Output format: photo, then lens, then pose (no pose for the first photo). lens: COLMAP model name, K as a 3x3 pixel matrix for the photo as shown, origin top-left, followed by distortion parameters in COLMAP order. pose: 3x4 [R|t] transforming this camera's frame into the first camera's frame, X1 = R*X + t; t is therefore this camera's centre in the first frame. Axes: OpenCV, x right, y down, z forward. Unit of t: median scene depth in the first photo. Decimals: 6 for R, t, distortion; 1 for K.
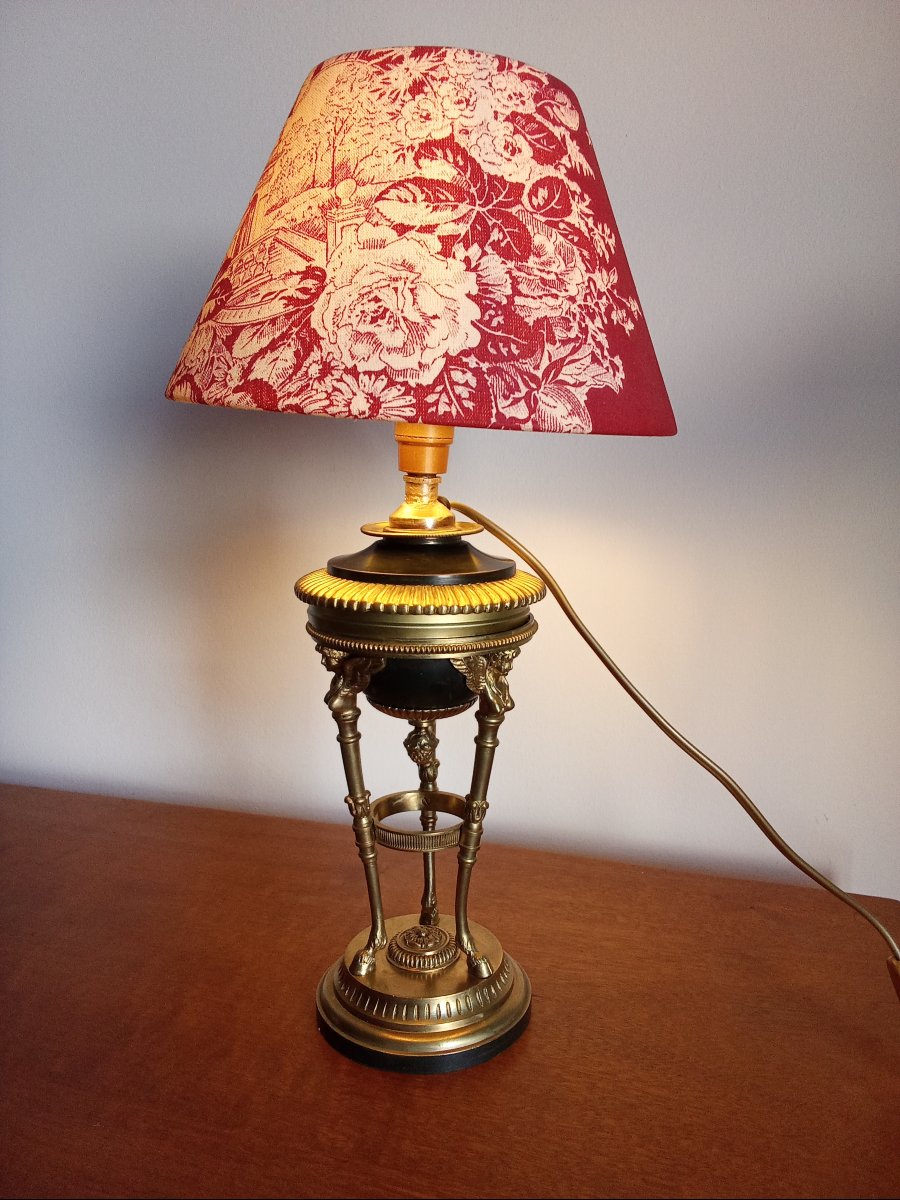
lens RADIAL K [[953.2, 0, 450.0], [0, 953.2, 600.0], [0, 0, 1]] dist [0.133171, -0.000935]
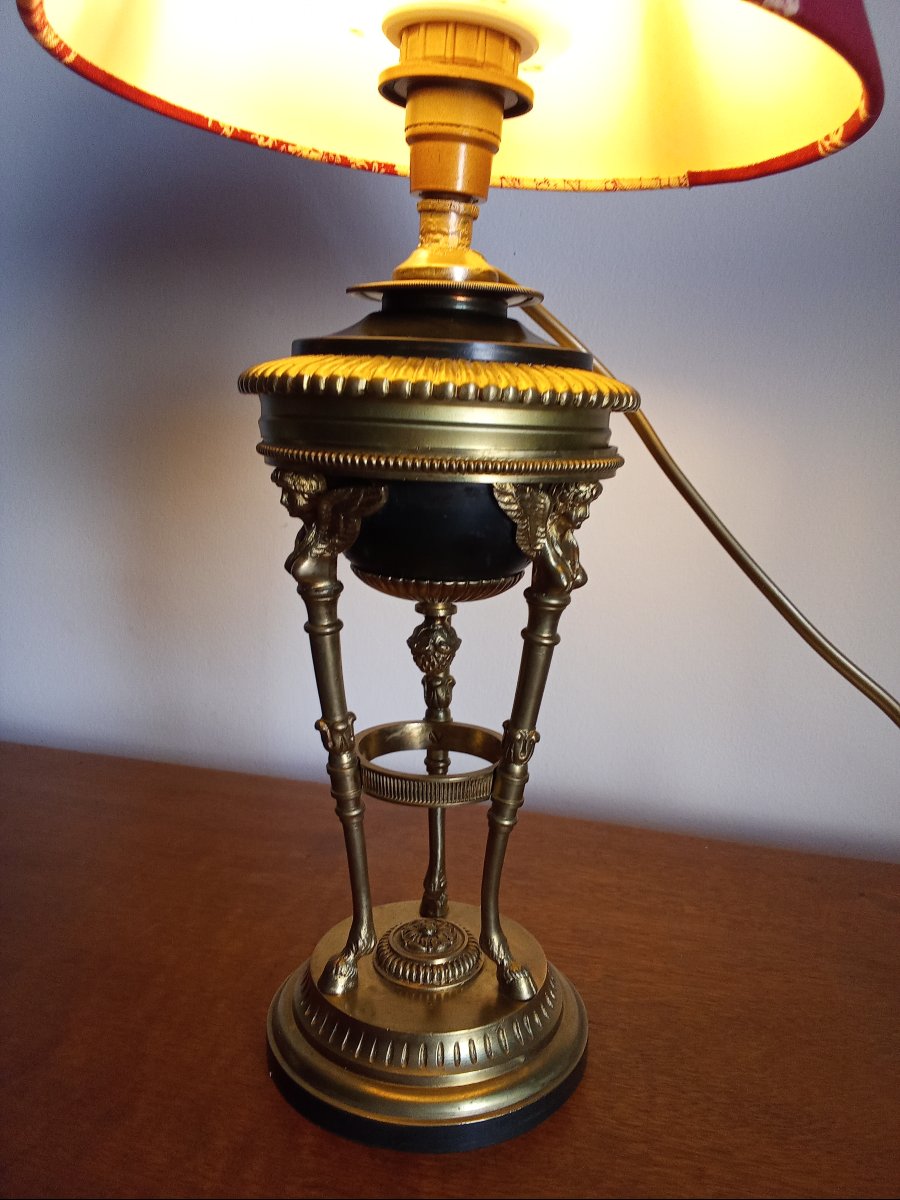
lens RADIAL K [[936.1, 0, 435.7], [0, 936.1, 599.0], [0, 0, 1]] dist [0.151546, -0.126082]
pose [[0.999530, 0.017554, 0.025121, -0.046480], [-0.017967, 0.999706, 0.016293, 0.111668], [-0.024828, -0.016737, 0.999552, 0.370236]]
